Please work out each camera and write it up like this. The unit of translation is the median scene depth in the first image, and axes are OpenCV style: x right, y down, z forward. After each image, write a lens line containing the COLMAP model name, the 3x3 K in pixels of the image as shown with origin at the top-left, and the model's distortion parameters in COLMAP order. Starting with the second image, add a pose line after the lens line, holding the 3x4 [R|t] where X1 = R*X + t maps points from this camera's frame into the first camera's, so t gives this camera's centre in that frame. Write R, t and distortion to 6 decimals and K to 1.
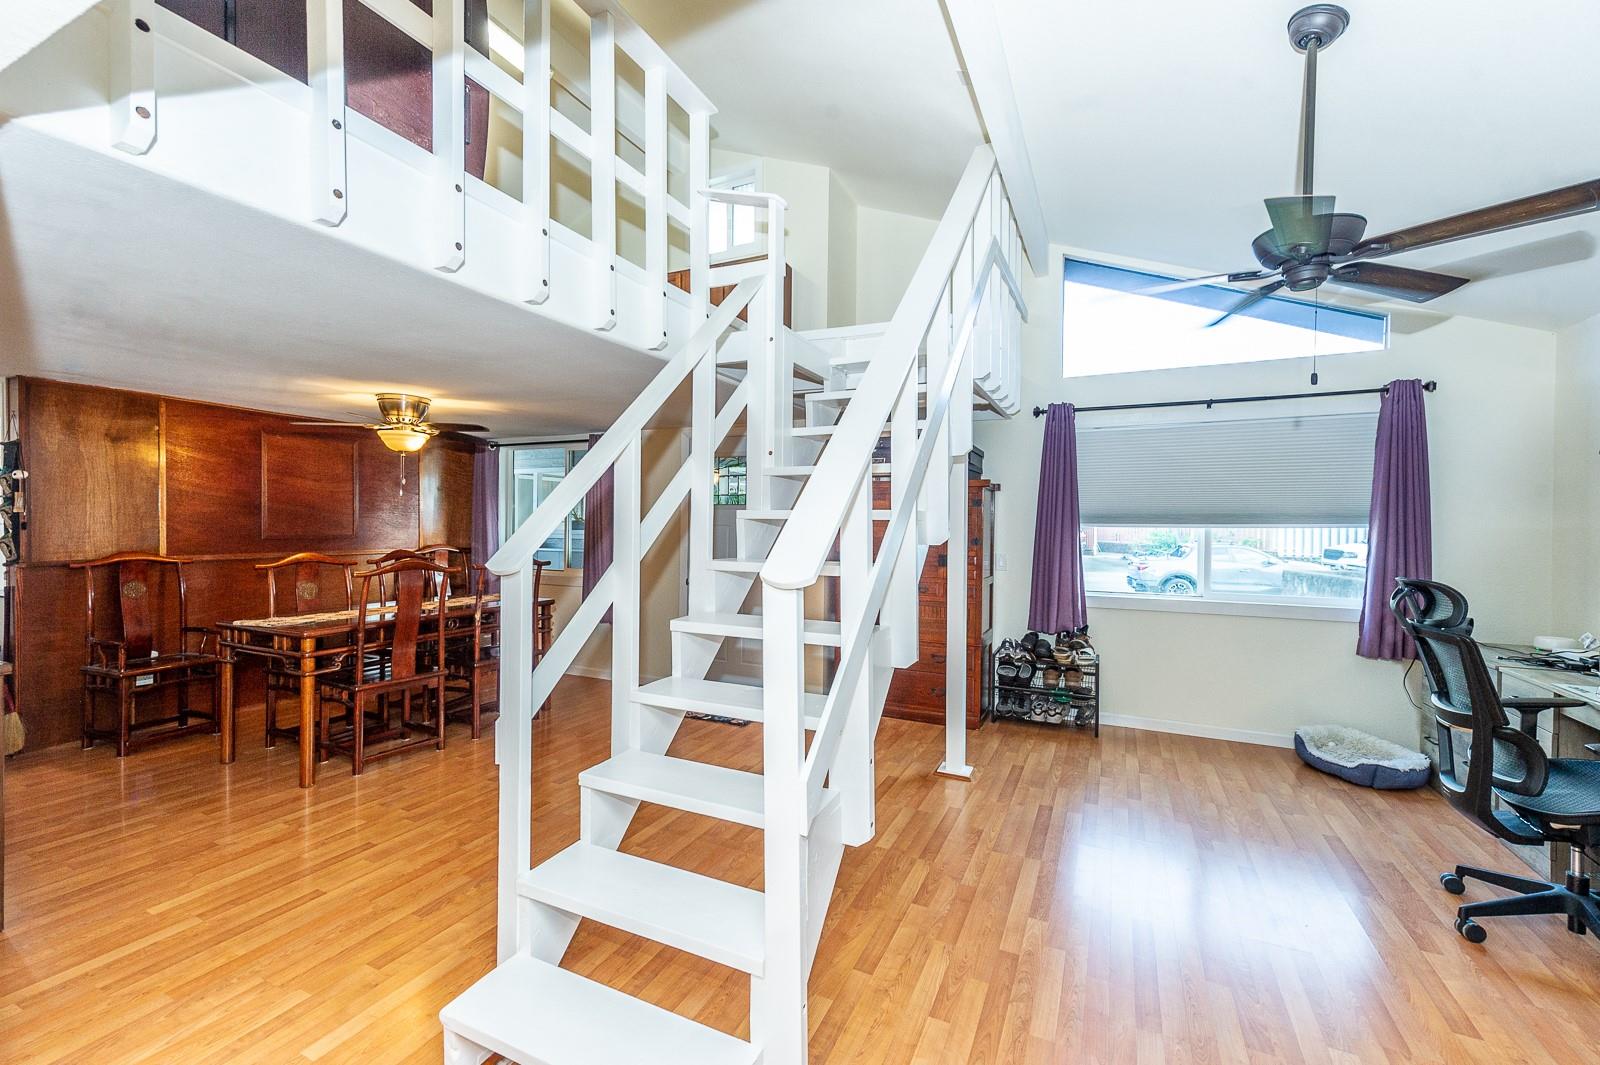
lens RADIAL K [[664.5, 0, 809.5], [0, 664.5, 536.6], [0, 0, 1]] dist [-0.000775, -0.000807]
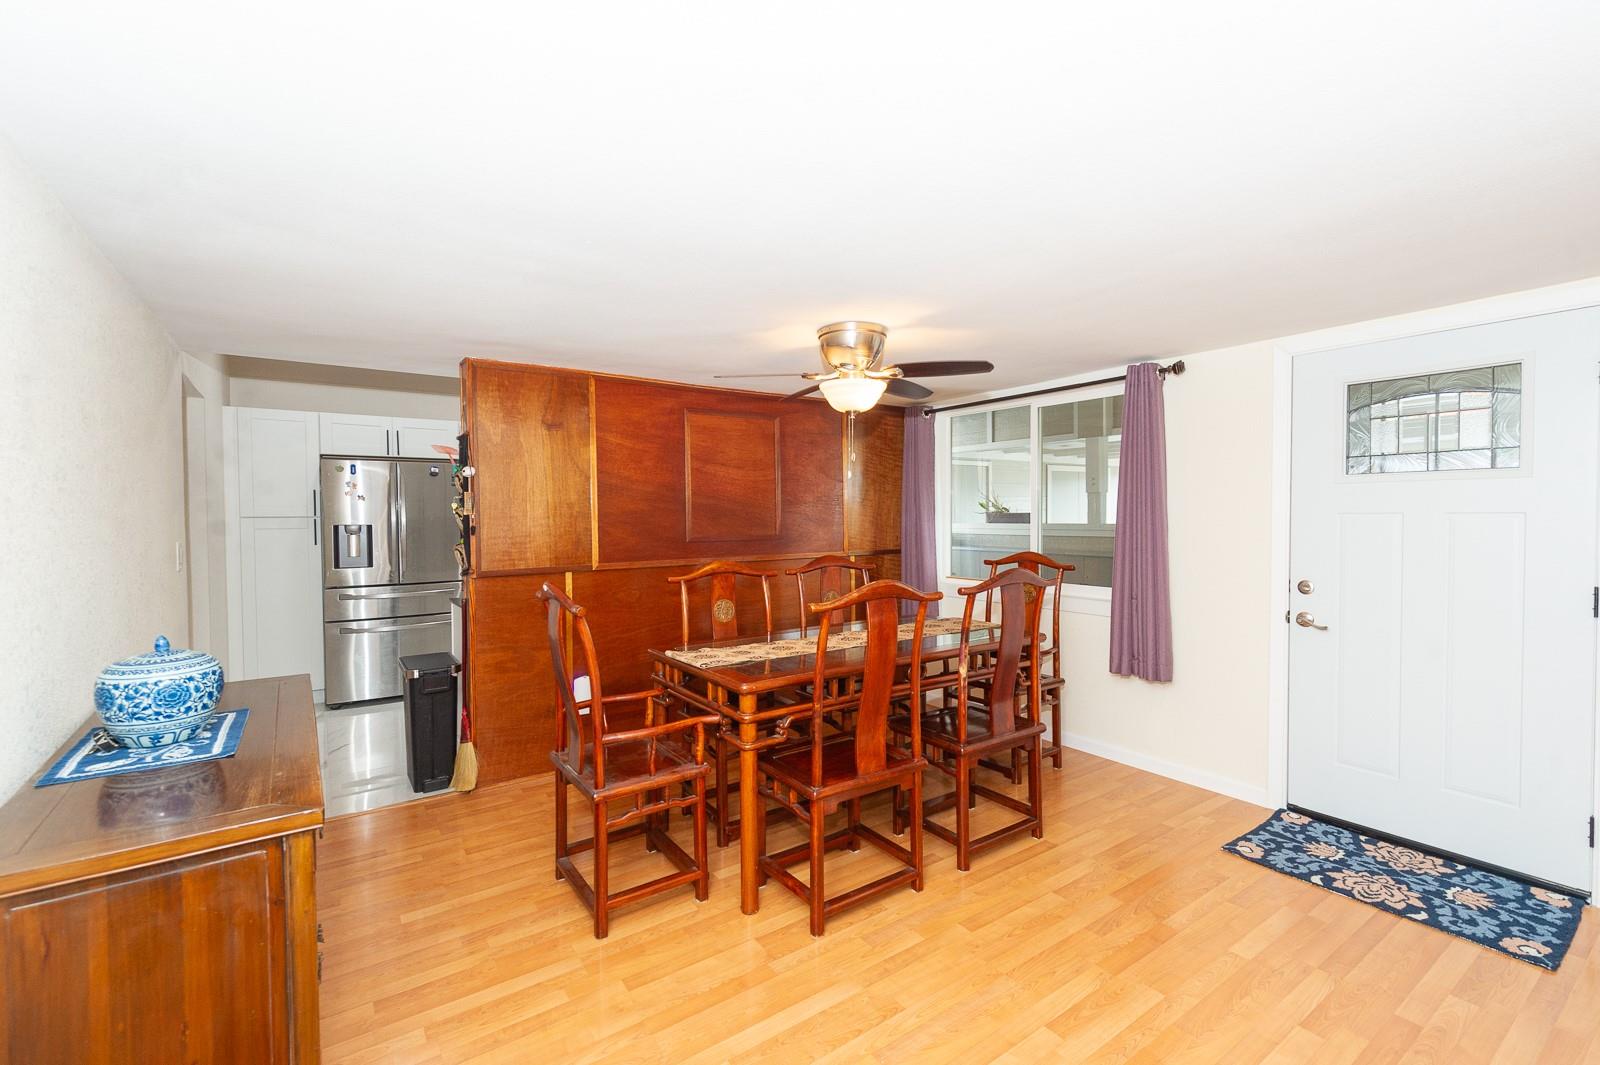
lens RADIAL K [[697.8, 0, 792.2], [0, 697.8, 538.9], [0, 0, 1]] dist [0.003948, -0.003013]
pose [[0.860806, -0.011507, -0.508804, -0.322989], [0.017007, 0.999836, 0.006162, -0.002951], [0.508649, -0.013958, 0.860861, 0.380797]]
